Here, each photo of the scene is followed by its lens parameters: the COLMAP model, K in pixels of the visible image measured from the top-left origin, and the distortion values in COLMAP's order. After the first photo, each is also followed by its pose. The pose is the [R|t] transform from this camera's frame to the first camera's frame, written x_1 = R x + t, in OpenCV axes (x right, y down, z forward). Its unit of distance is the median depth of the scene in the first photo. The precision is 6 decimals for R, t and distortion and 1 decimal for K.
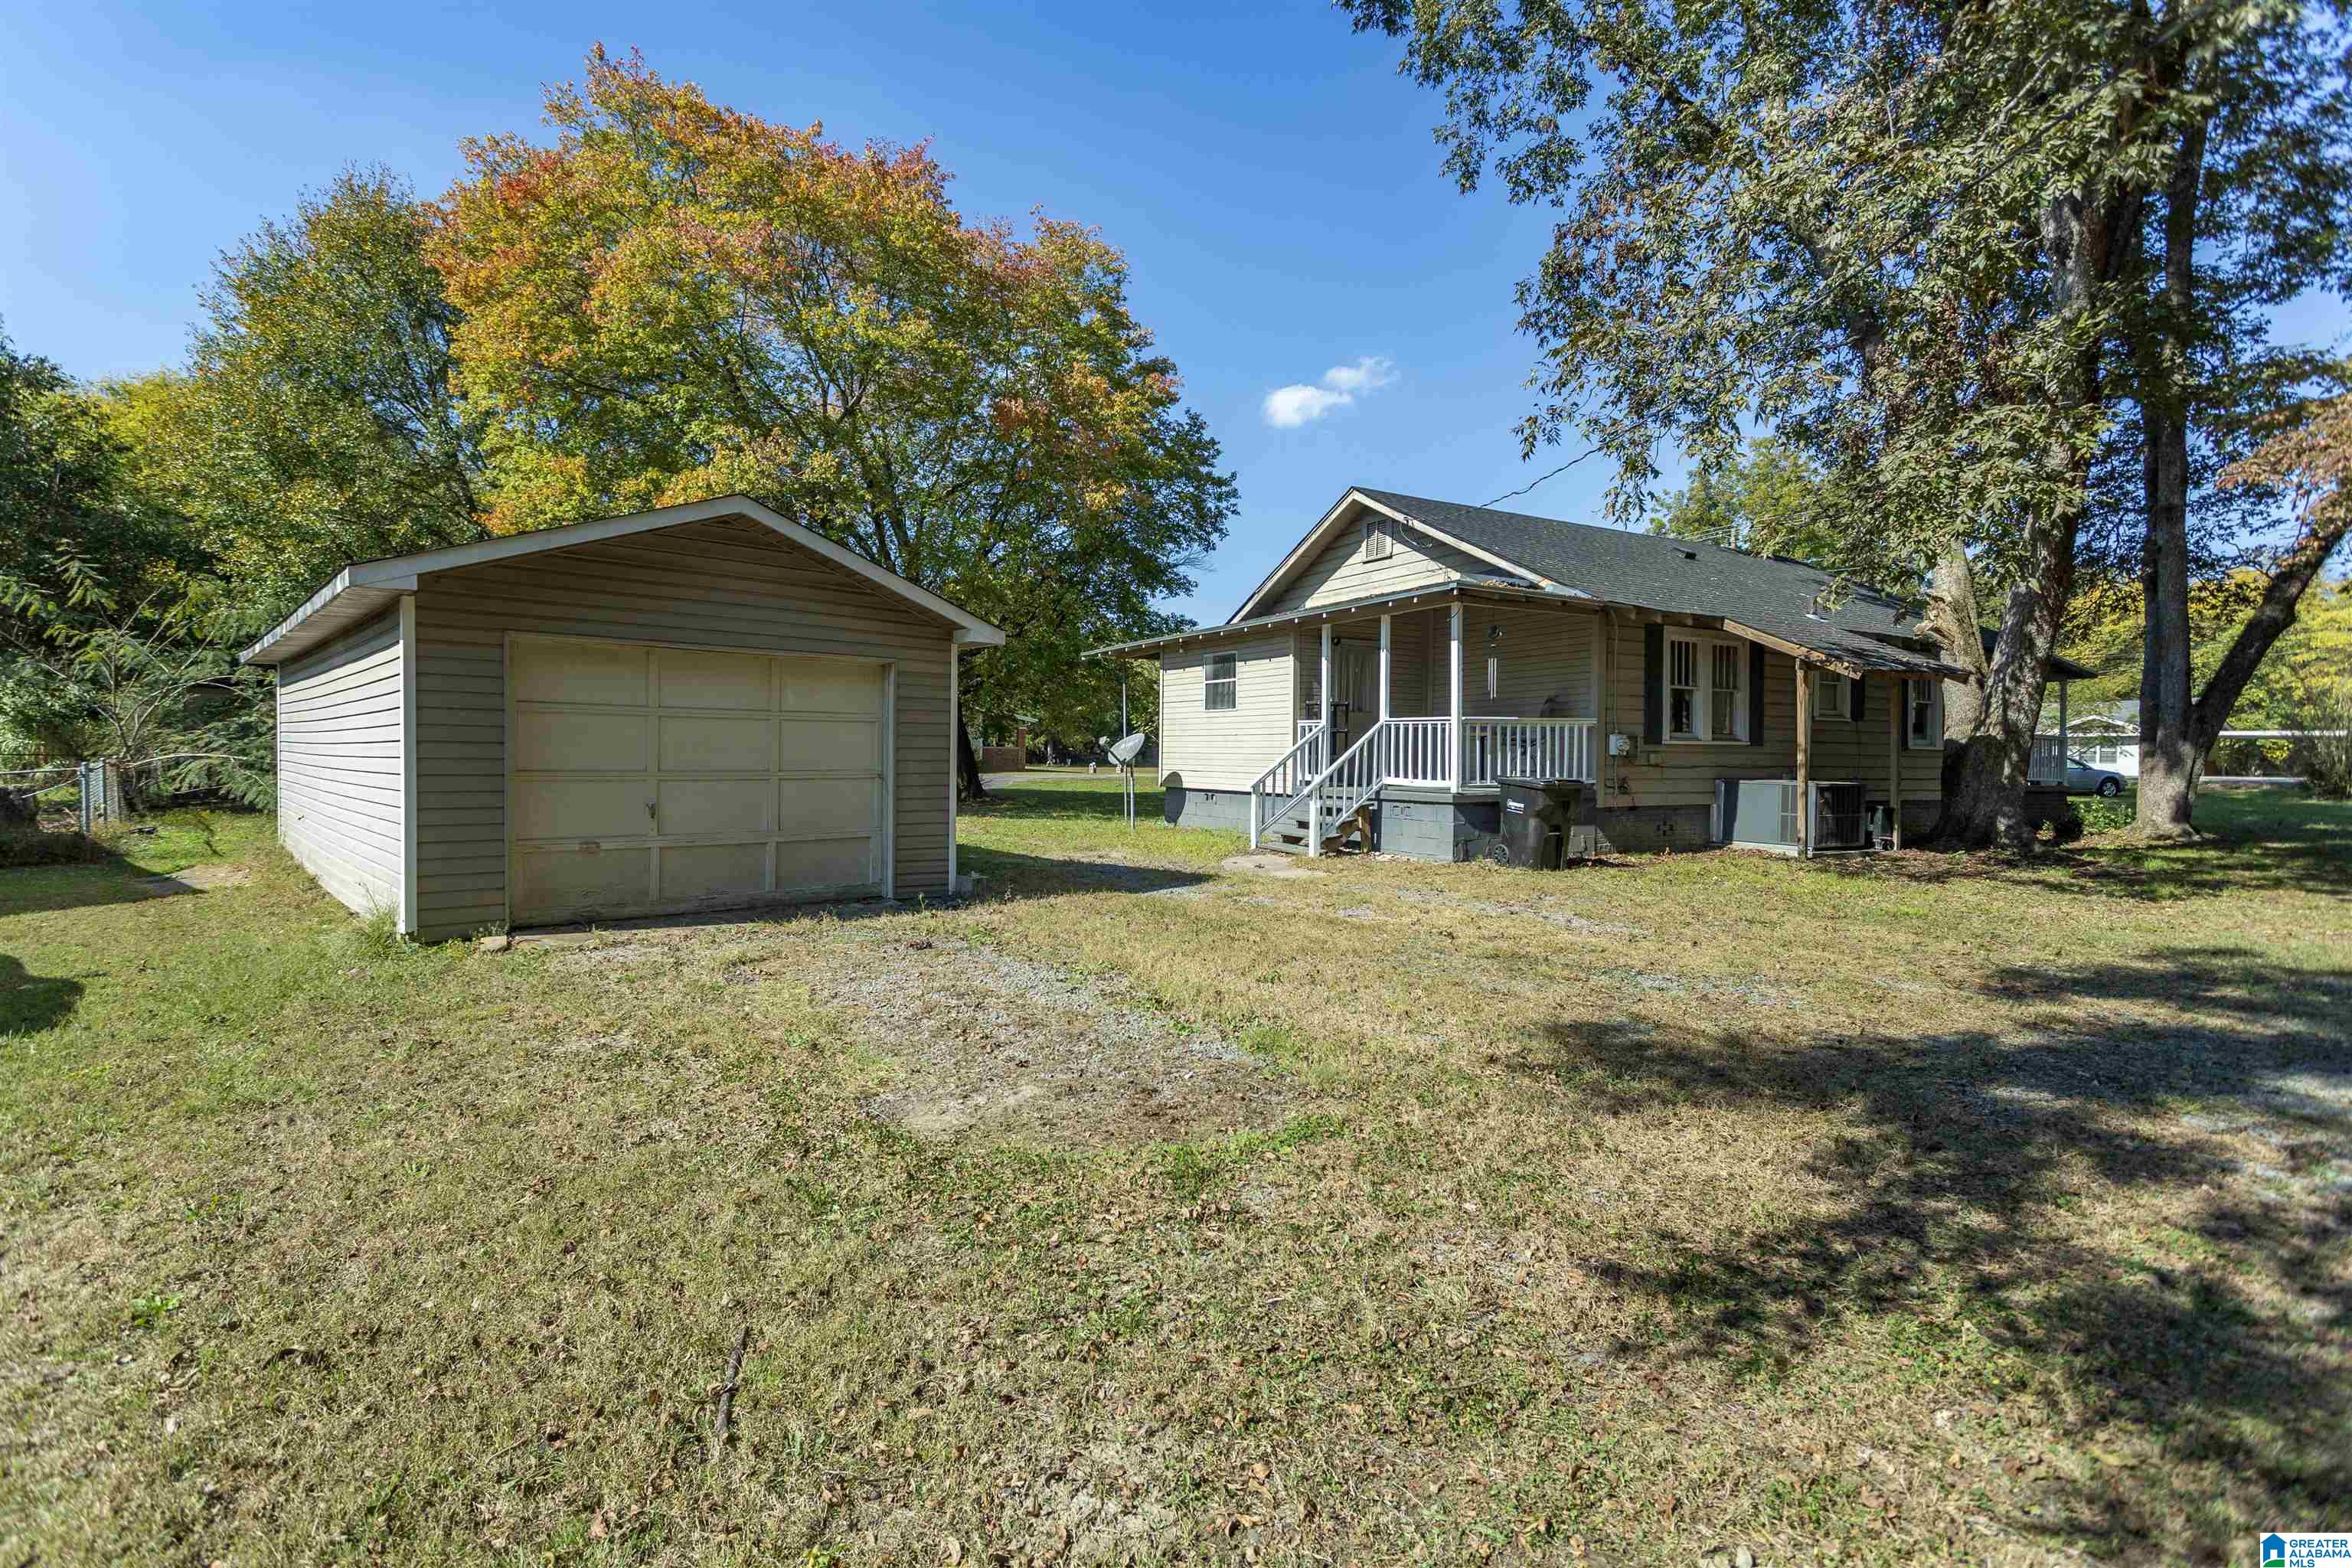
lens RADIAL K [[1131.6, 0, 1166.8], [0, 1131.6, 778.7], [0, 0, 1]] dist [0.001481, 0.001492]
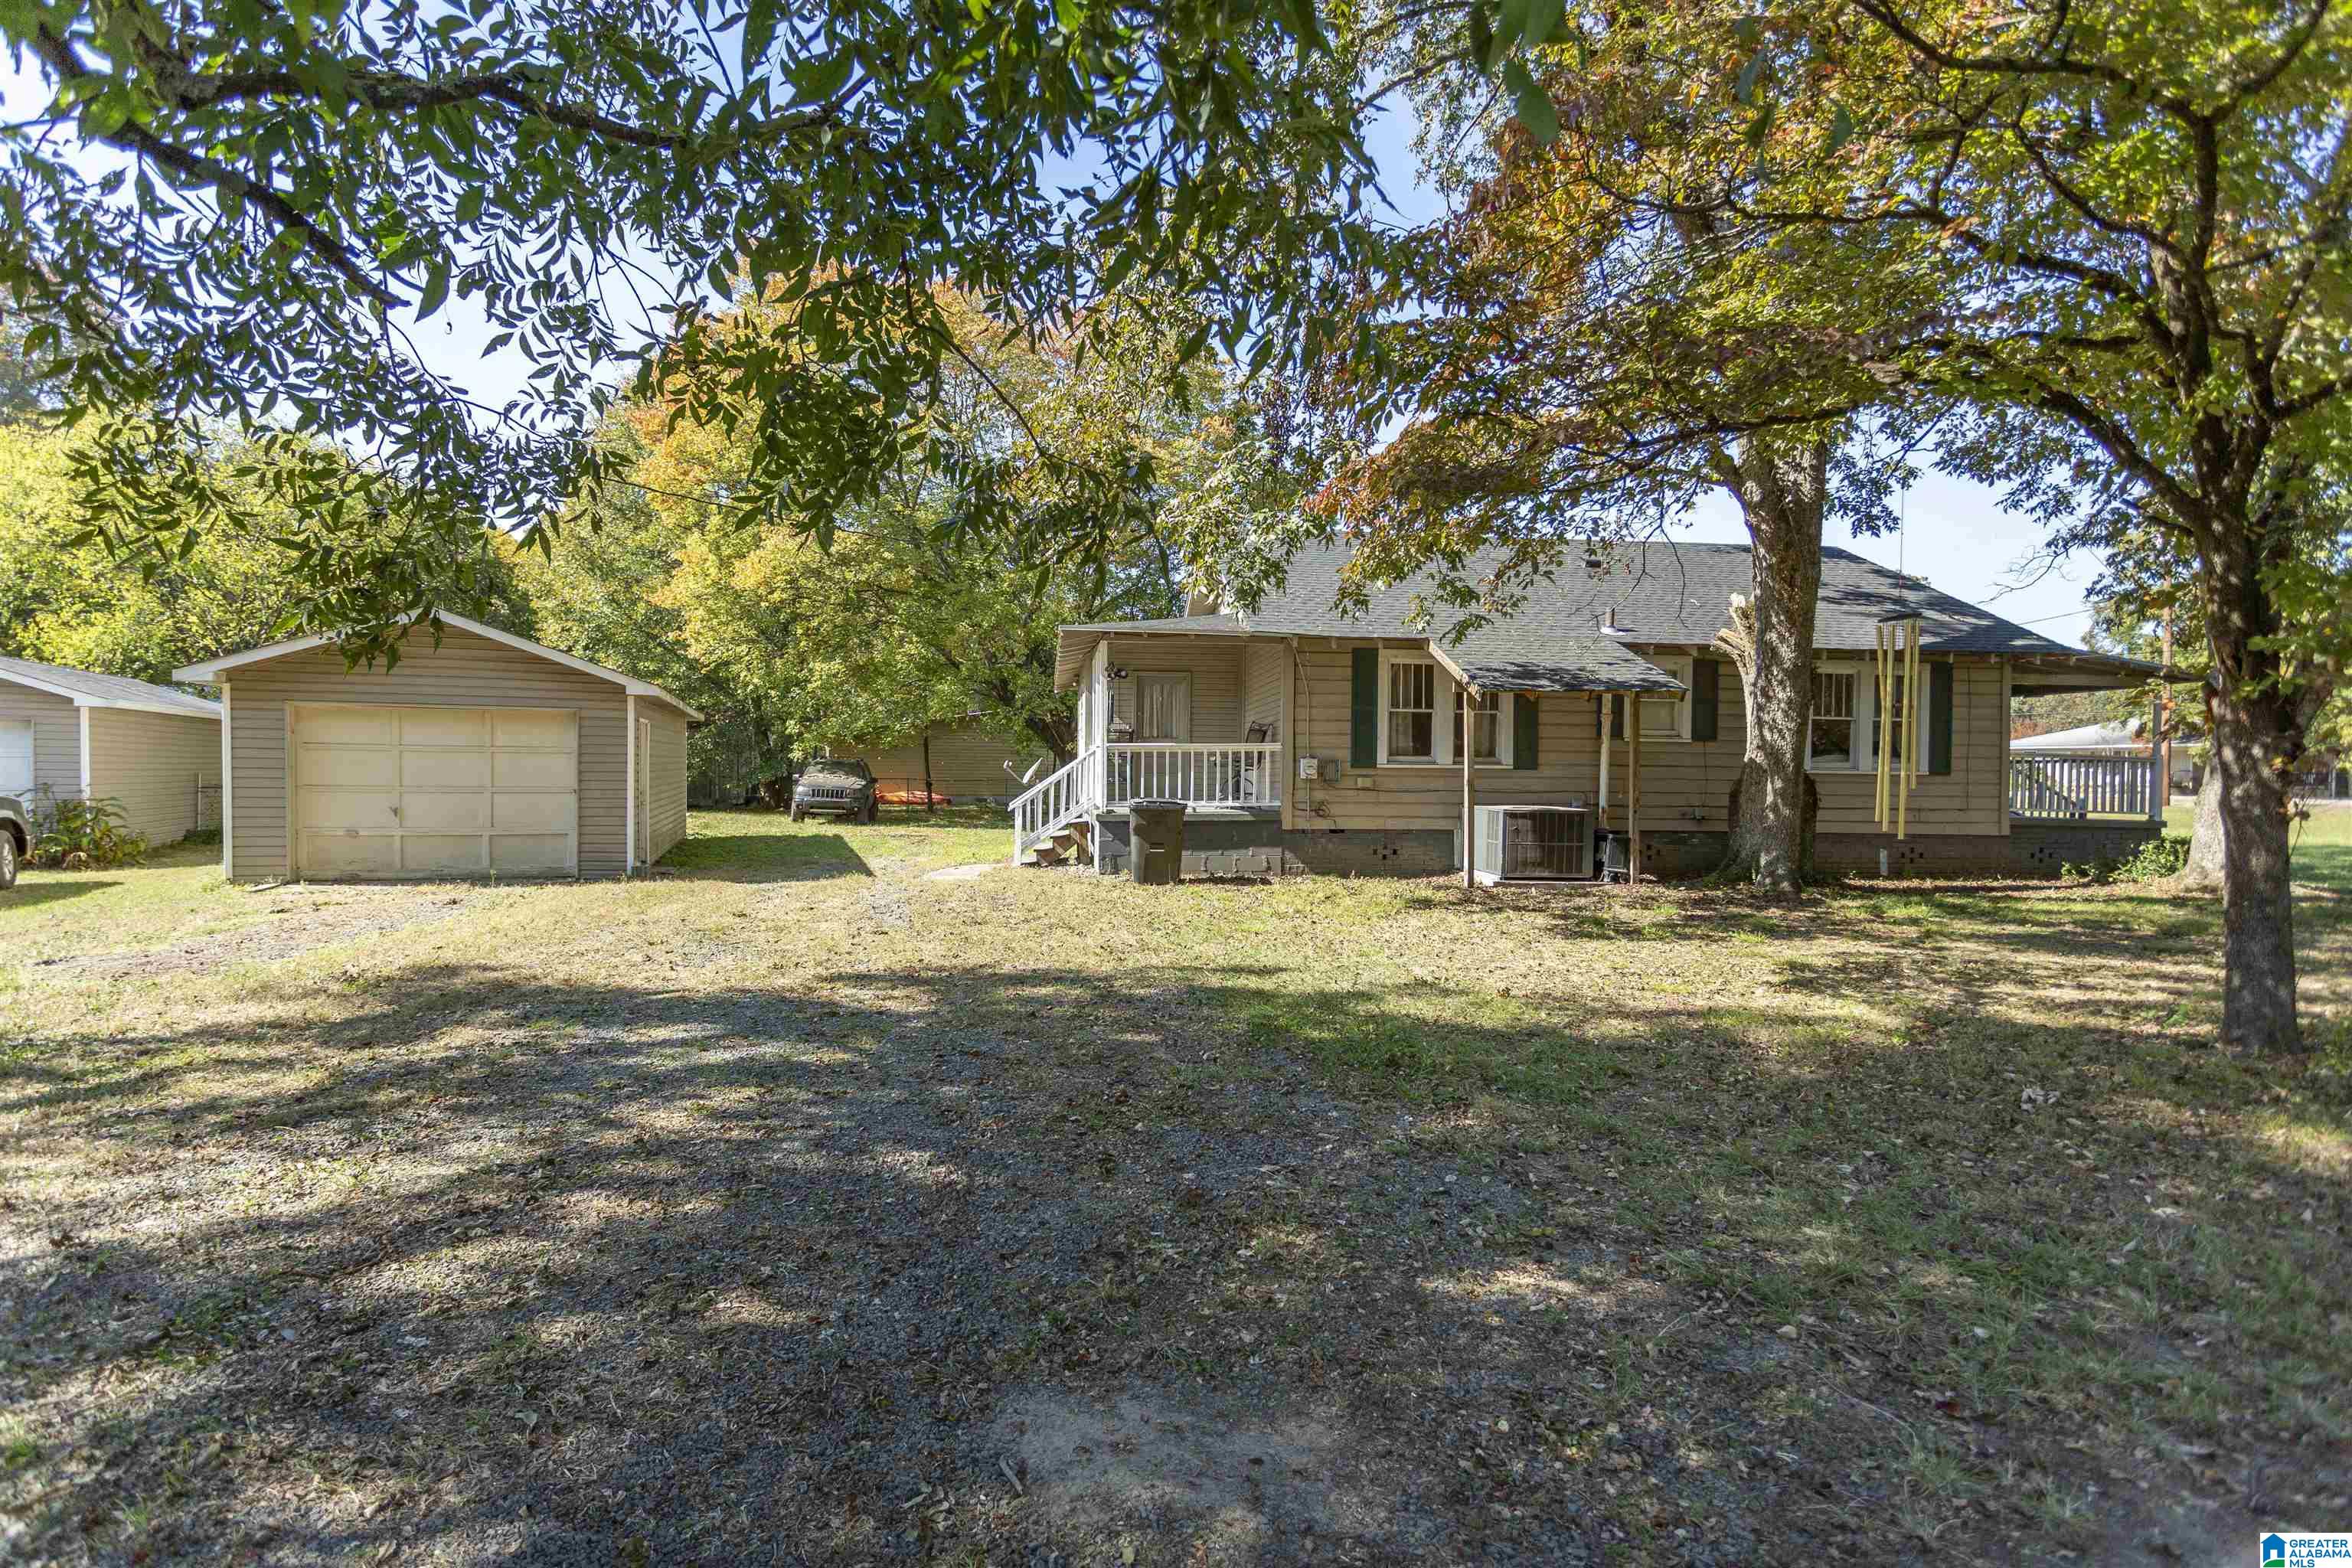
lens RADIAL K [[1131.6, 0, 1166.8], [0, 1131.6, 778.7], [0, 0, 1]] dist [0.001481, 0.001492]
pose [[0.908396, 0.003073, -0.418099, 0.683533], [-0.011974, 0.999754, -0.018668, -0.000396], [0.417938, 0.021964, 0.908210, 0.006331]]
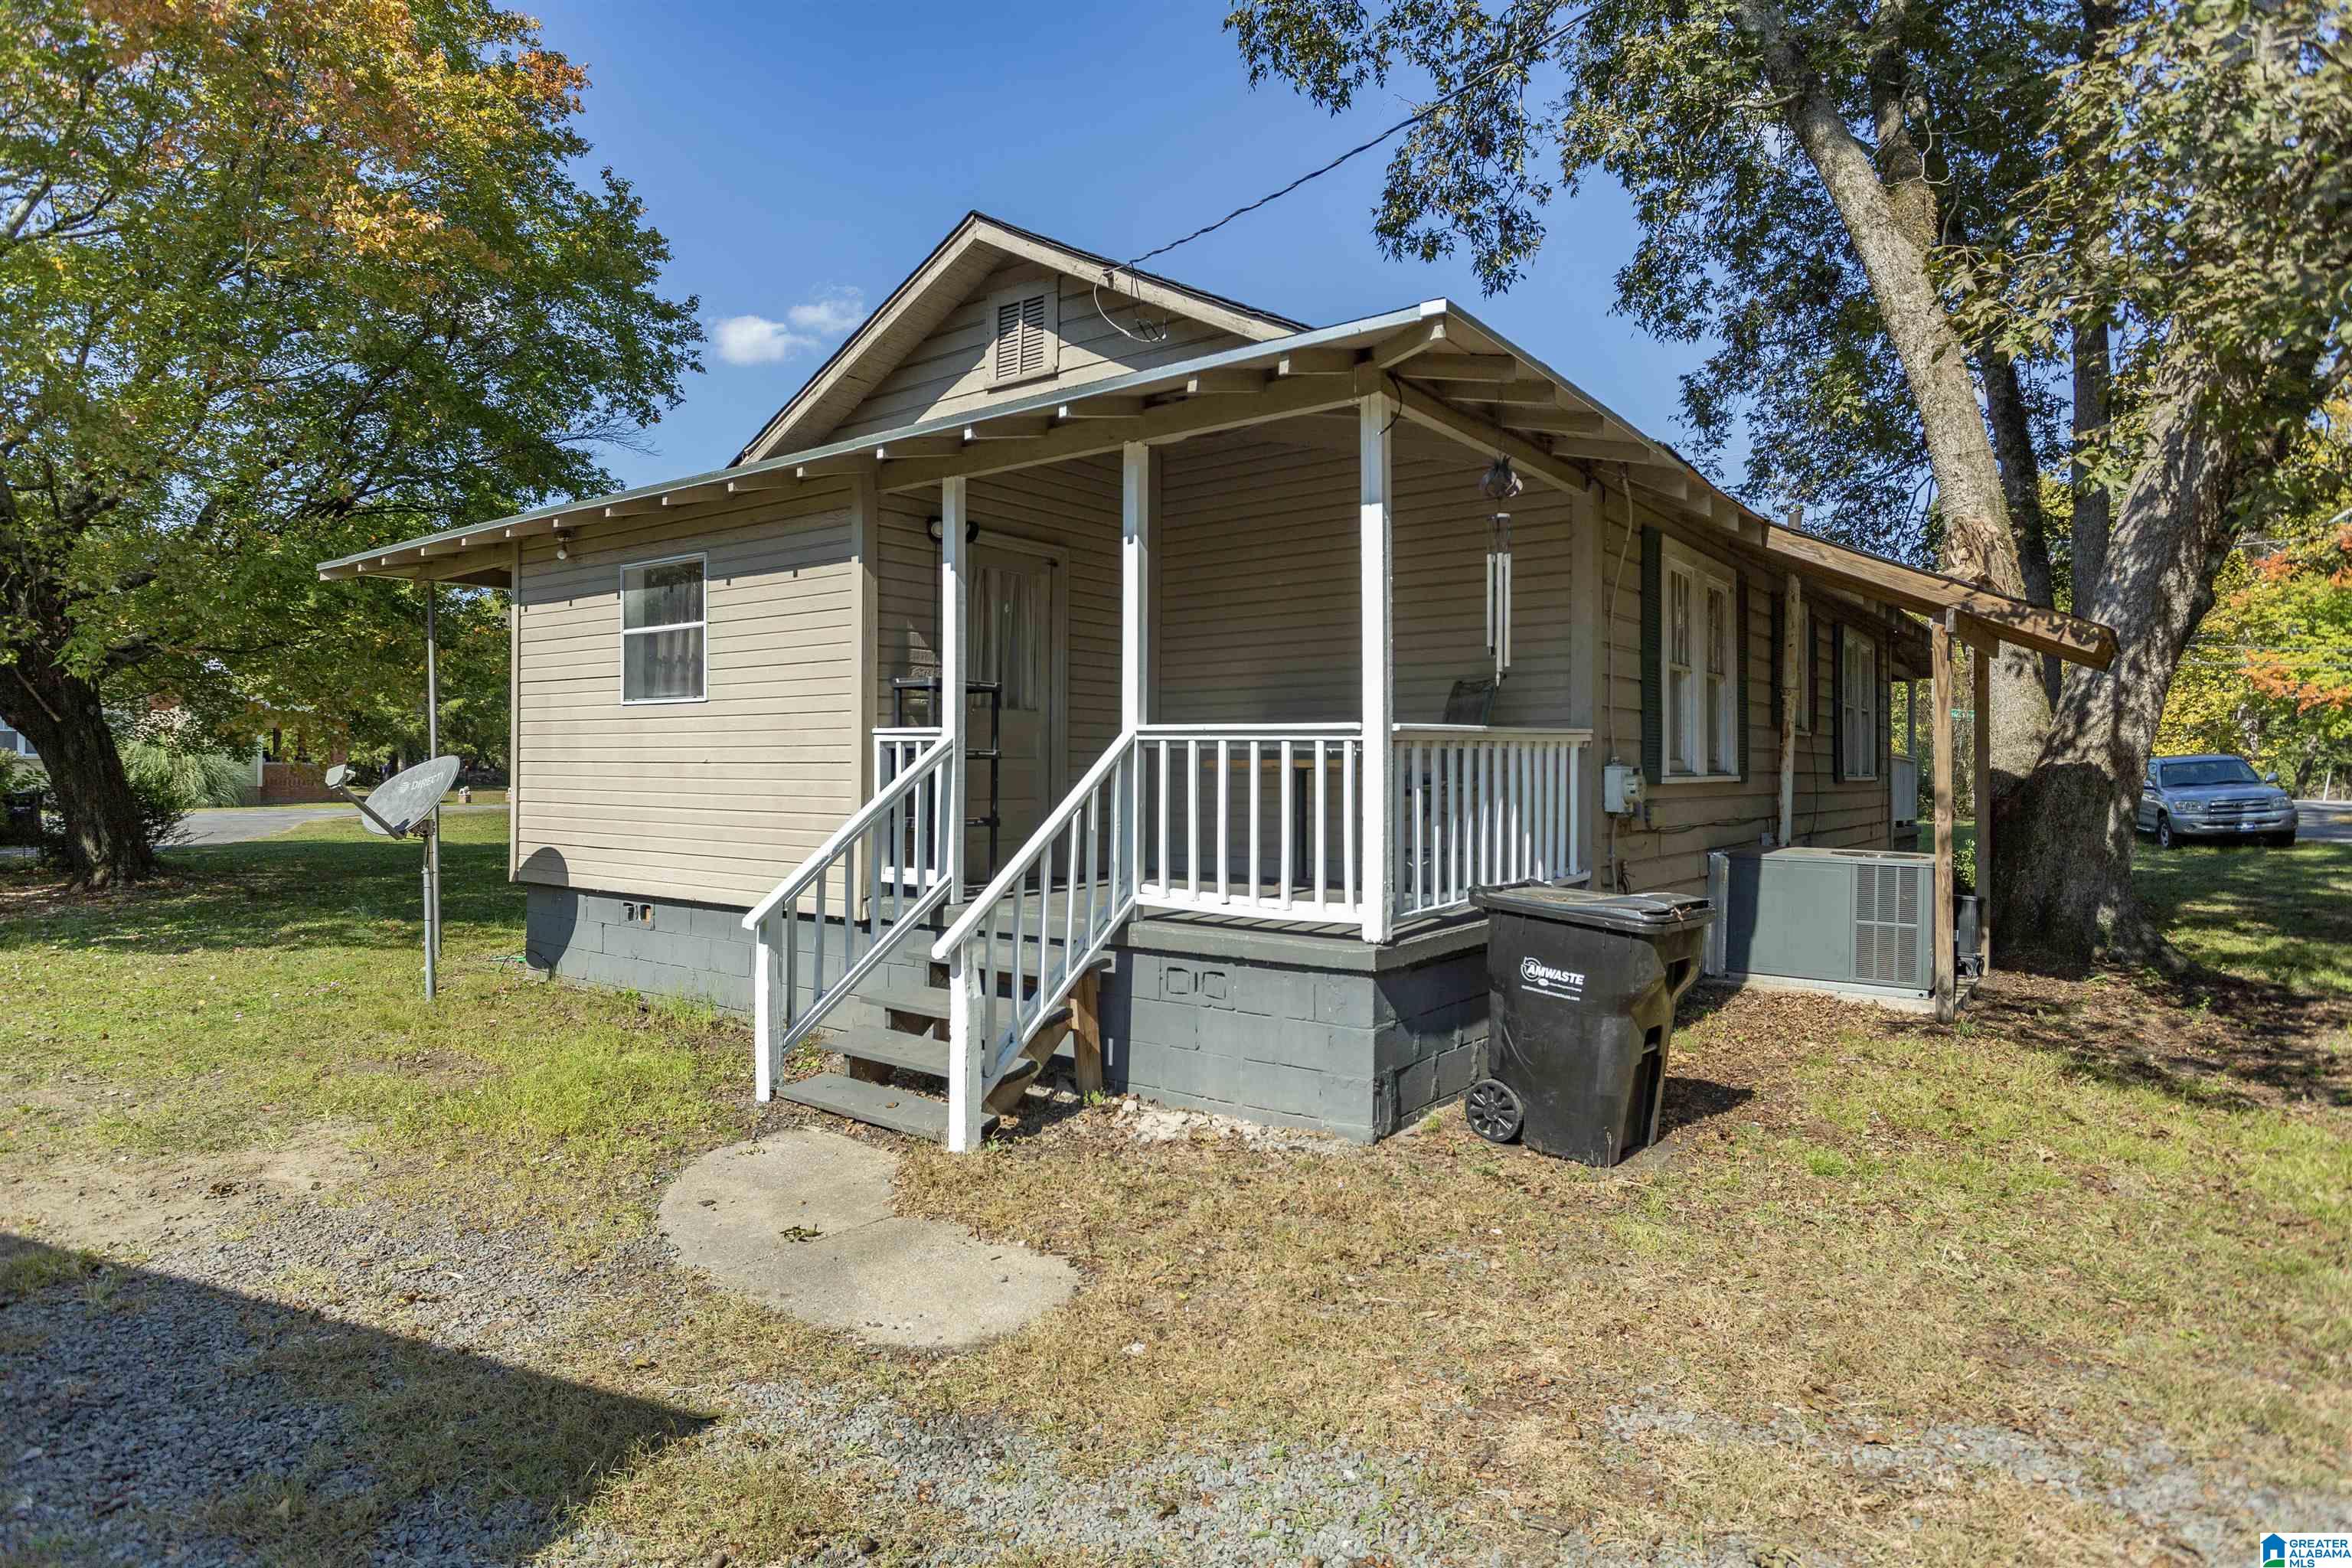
lens RADIAL K [[1334.5, 0, 1168.3], [0, 1334.5, 776.2], [0, 0, 1]] dist [0.002061, 0.000125]
pose [[0.920857, -0.004658, 0.389872, 0.031107], [0.010351, 0.999868, -0.012501, -0.029183], [-0.389763, 0.015548, 0.920784, 0.560095]]
